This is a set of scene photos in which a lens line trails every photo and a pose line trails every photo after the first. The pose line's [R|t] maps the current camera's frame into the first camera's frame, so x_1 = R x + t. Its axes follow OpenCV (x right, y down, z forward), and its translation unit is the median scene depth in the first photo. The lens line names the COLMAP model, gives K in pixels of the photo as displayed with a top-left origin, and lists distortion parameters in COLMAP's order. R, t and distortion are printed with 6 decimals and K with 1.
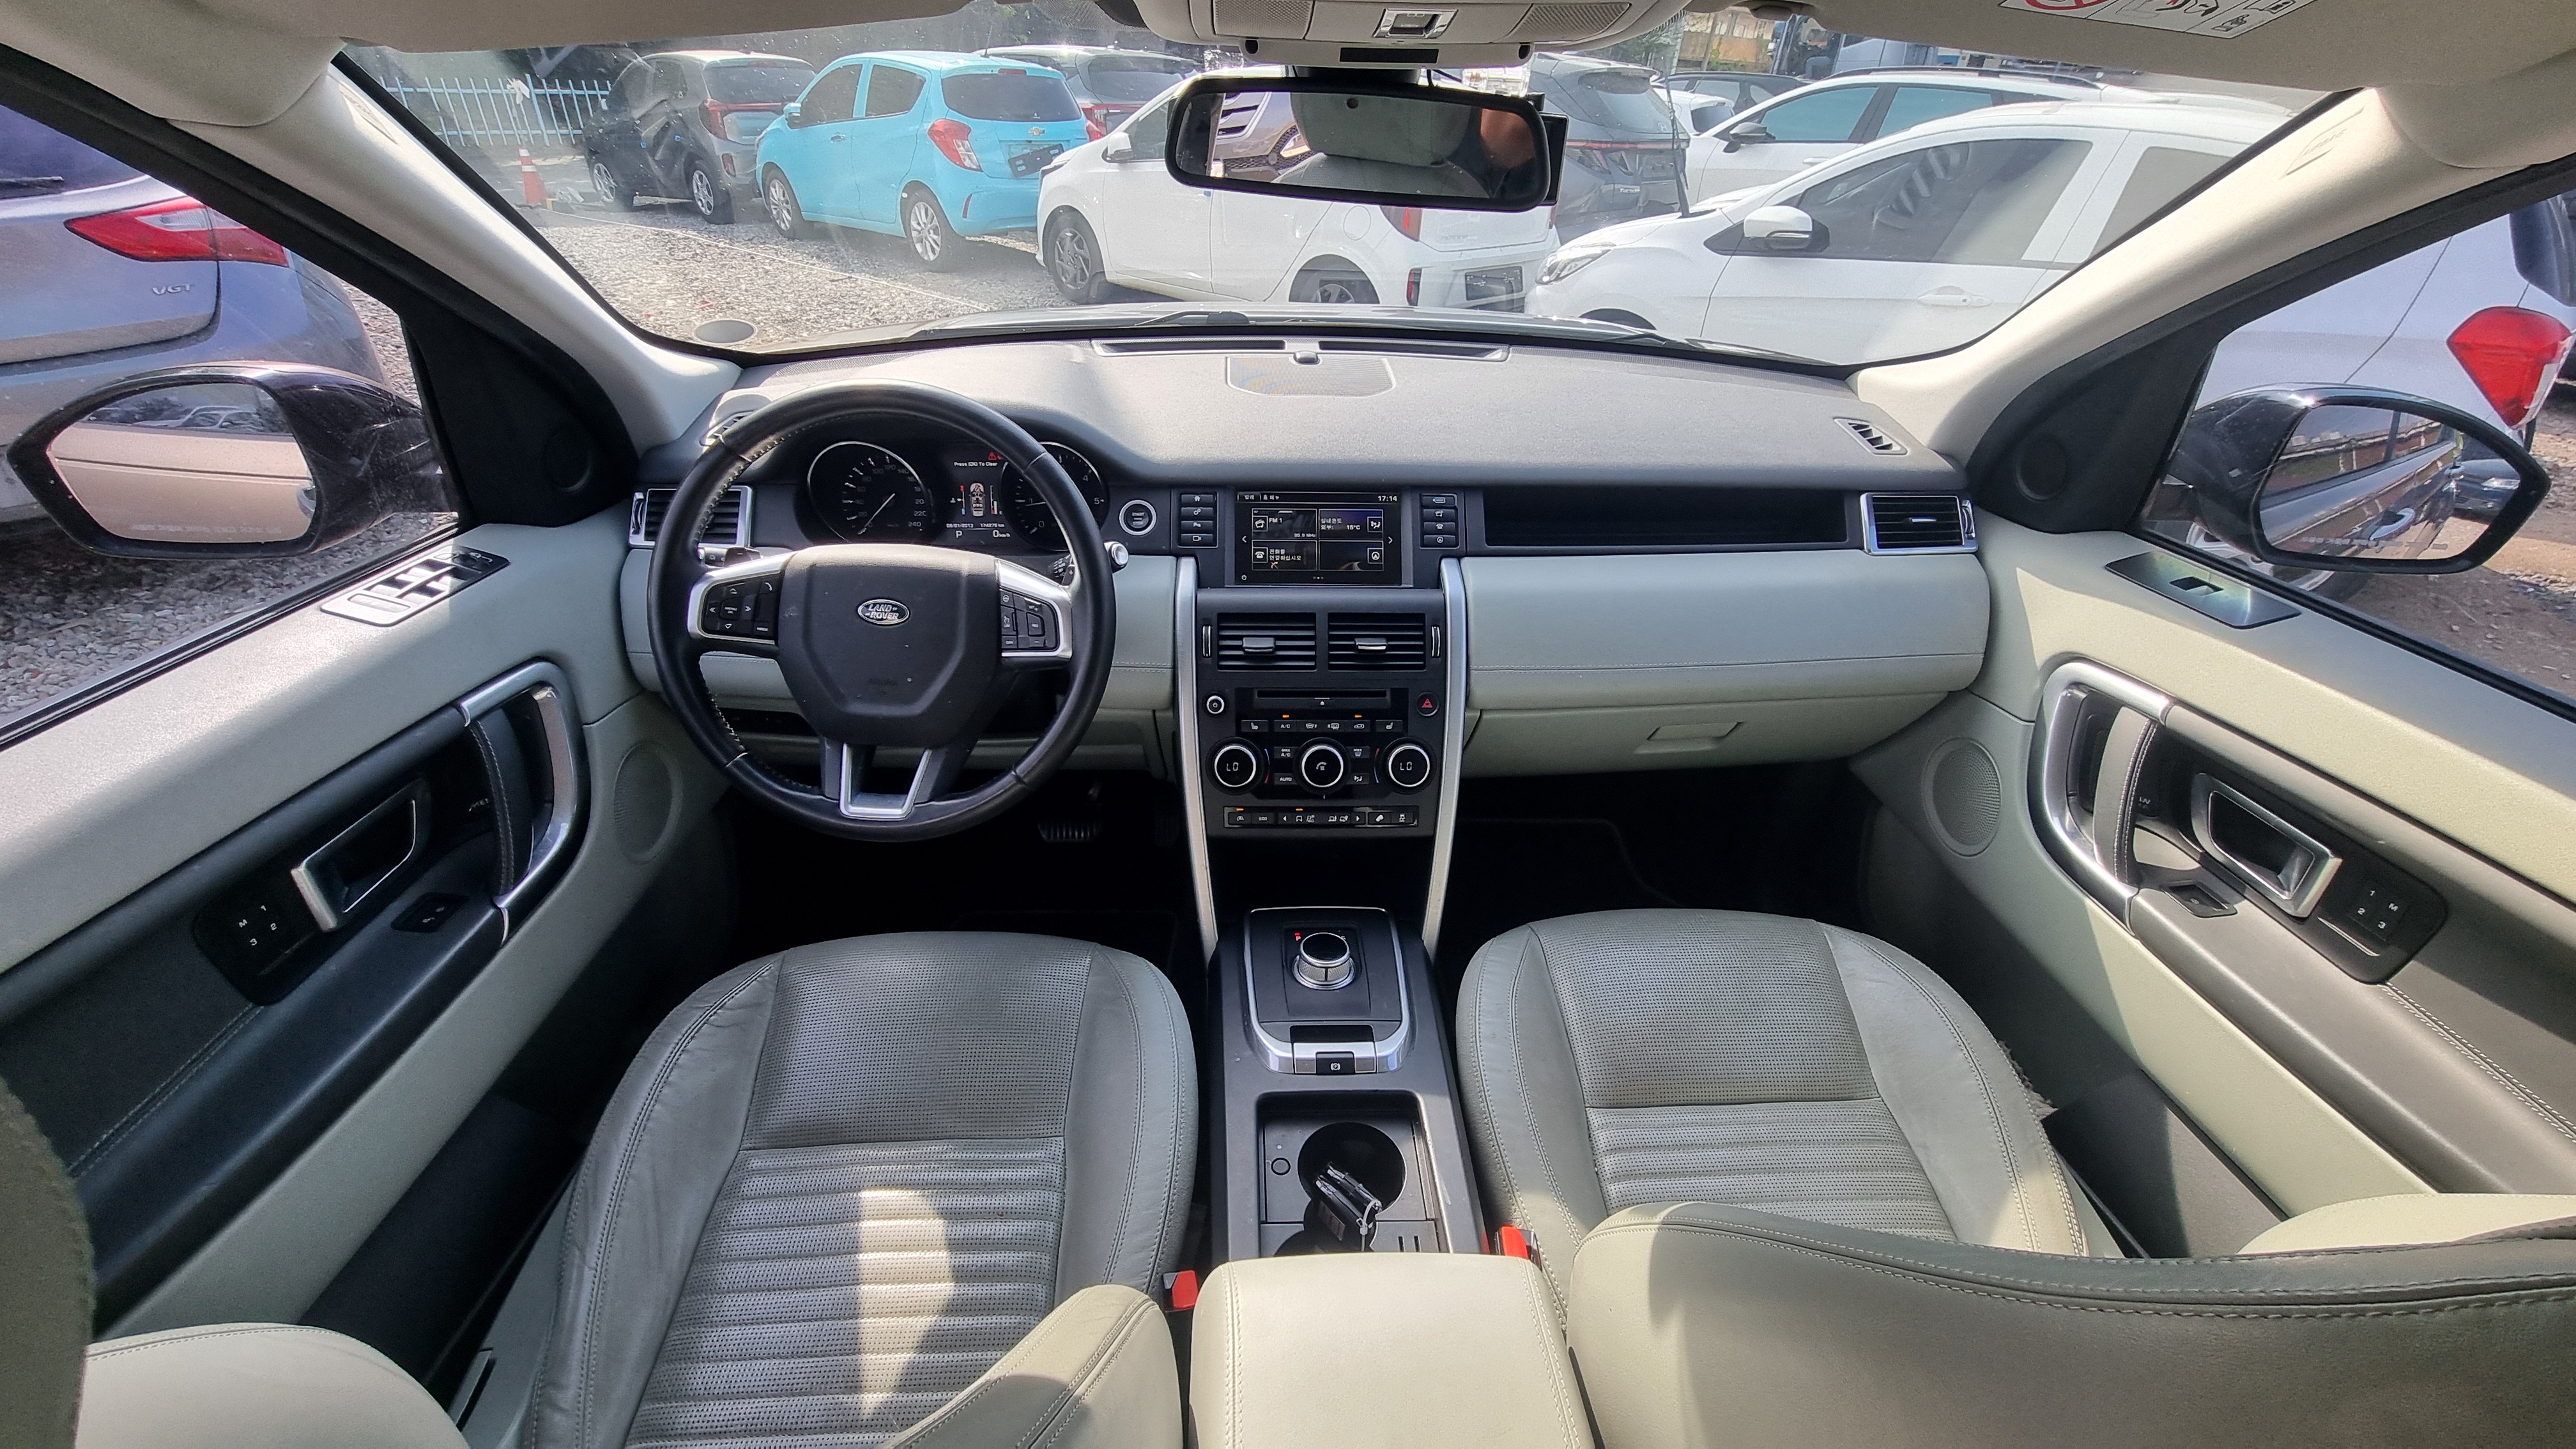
lens RADIAL K [[1048.4, 0, 1282.7], [0, 1048.4, 723.4], [0, 0, 1]] dist [-0.003264, -0.000632]
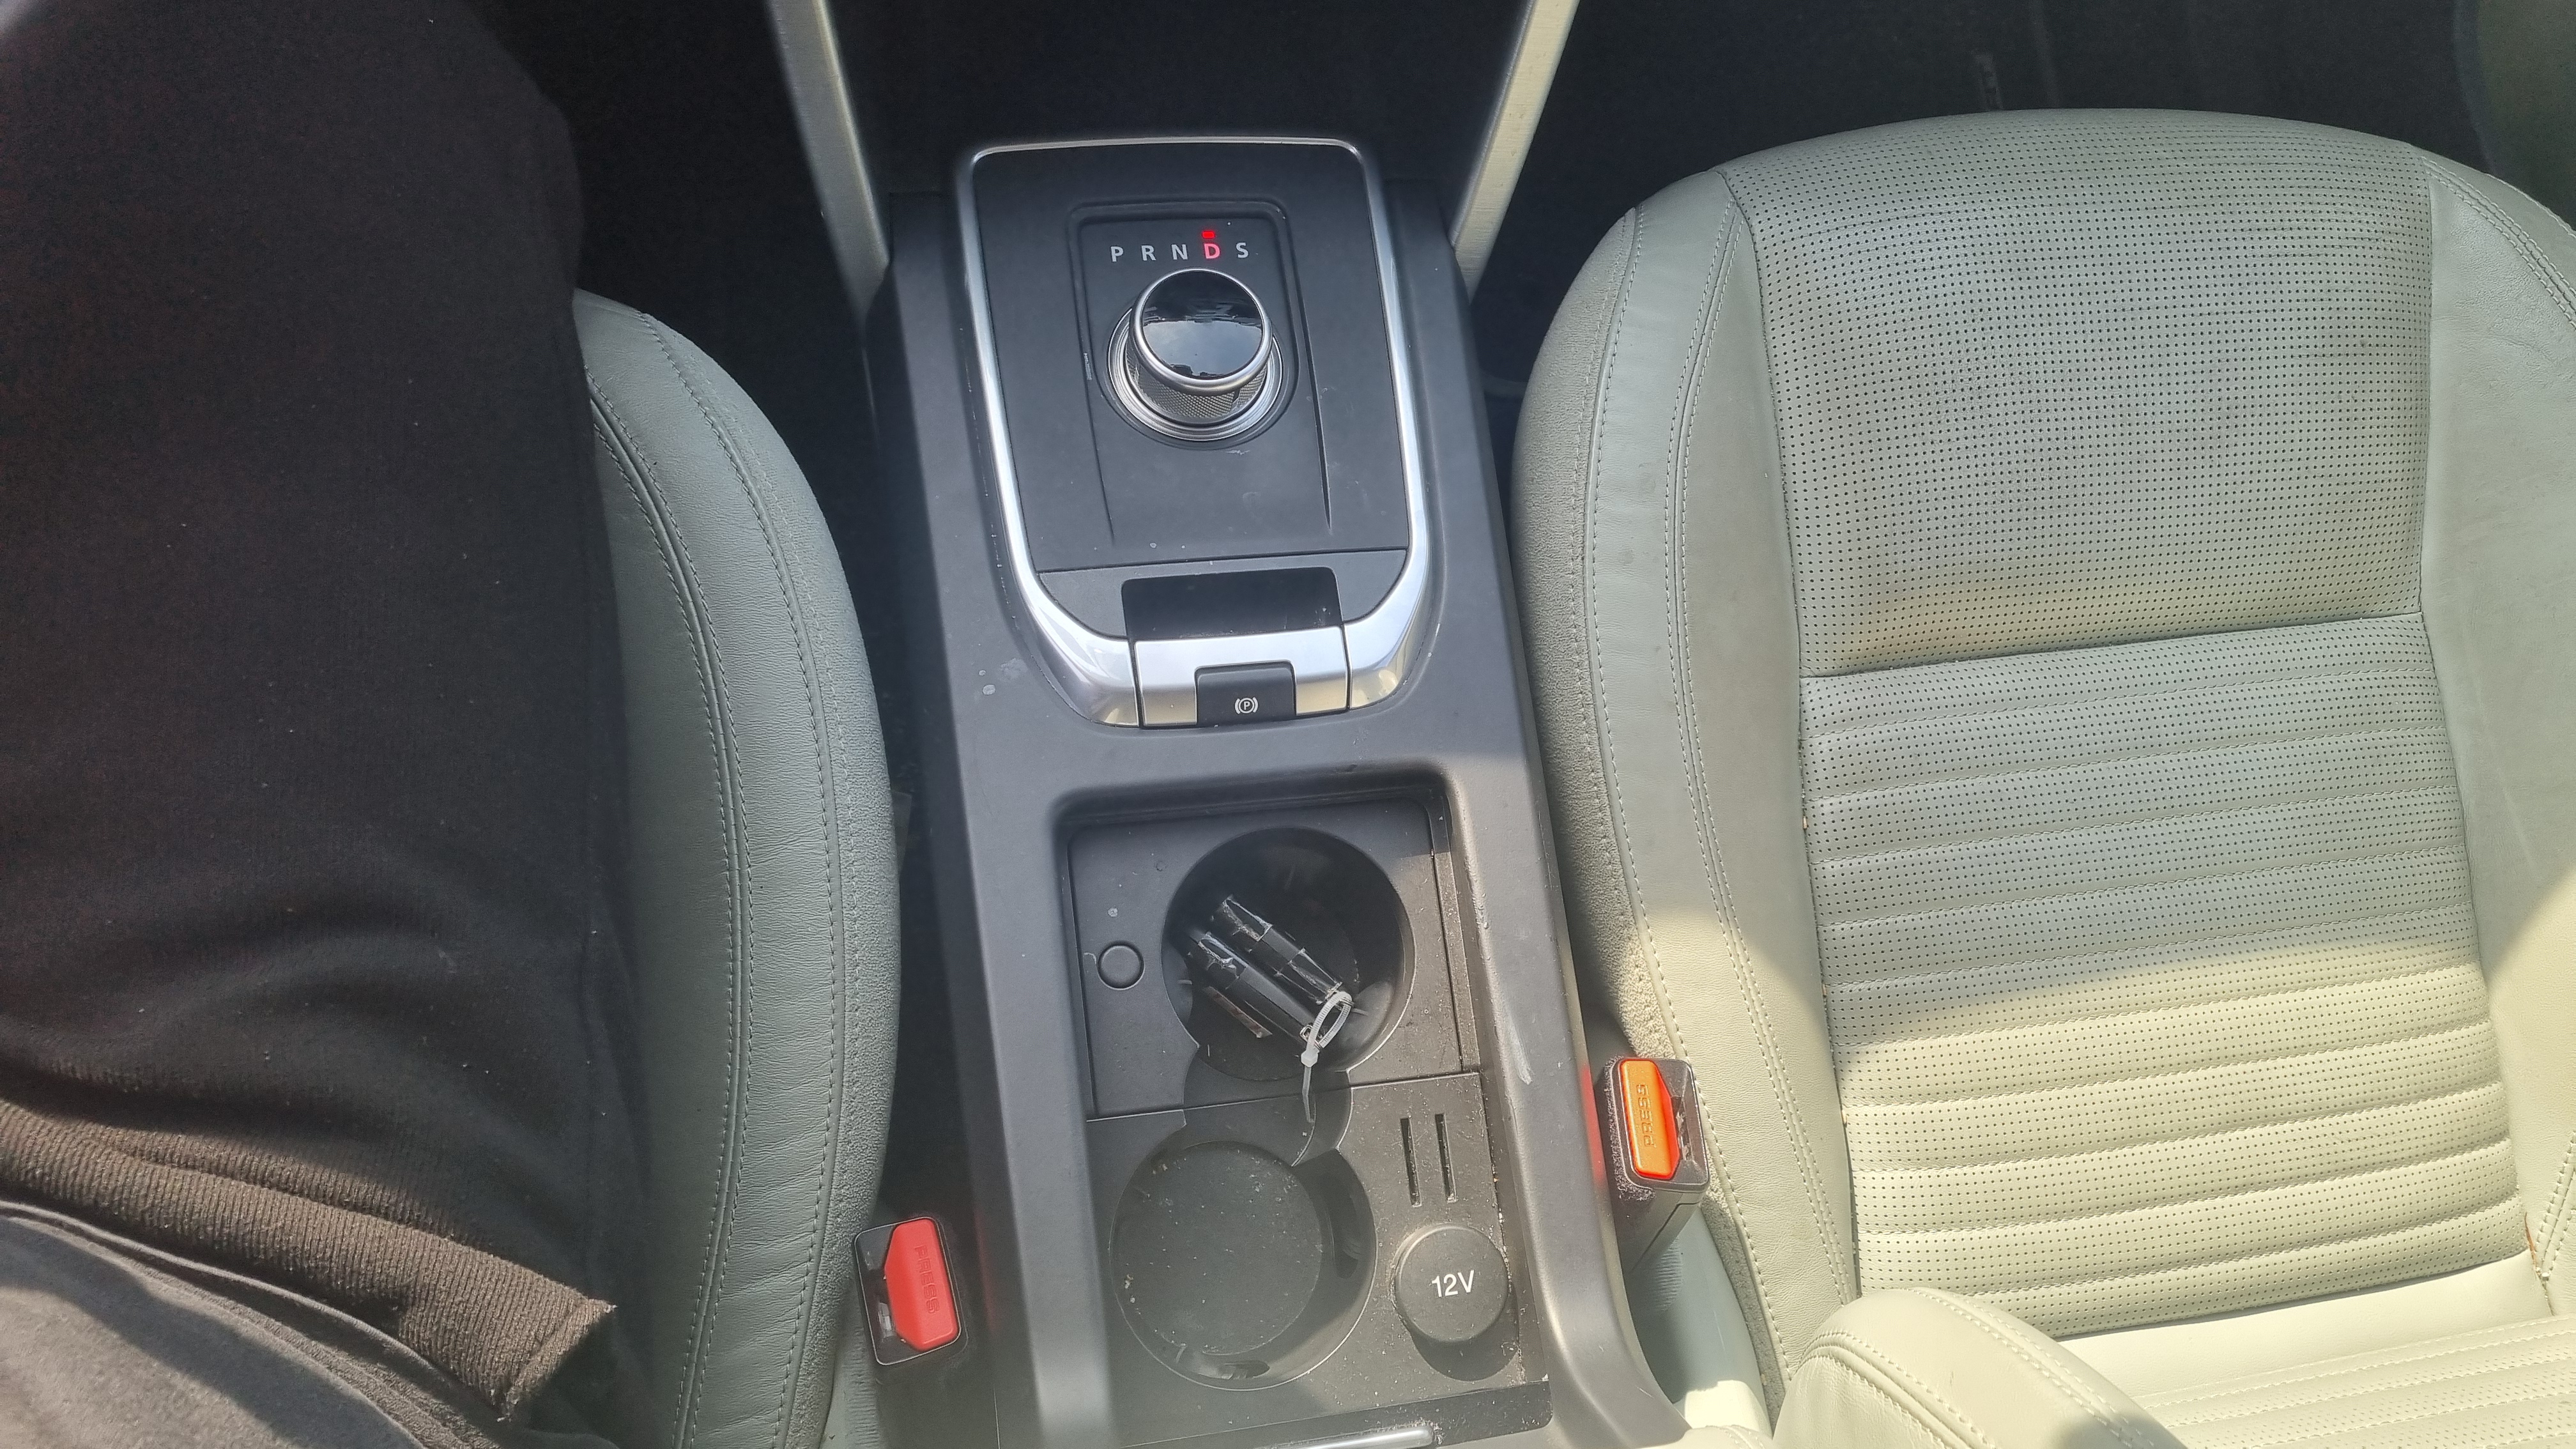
lens RADIAL K [[1933.6, 0, 1340.5], [0, 1933.6, 752.6], [0, 0, 1]] dist [0.042418, -0.009264]
pose [[0.984102, -0.060264, 0.167068, -0.032881], [-0.074482, 0.713922, 0.696253, -0.145664], [-0.161233, -0.697627, 0.698083, 0.415427]]
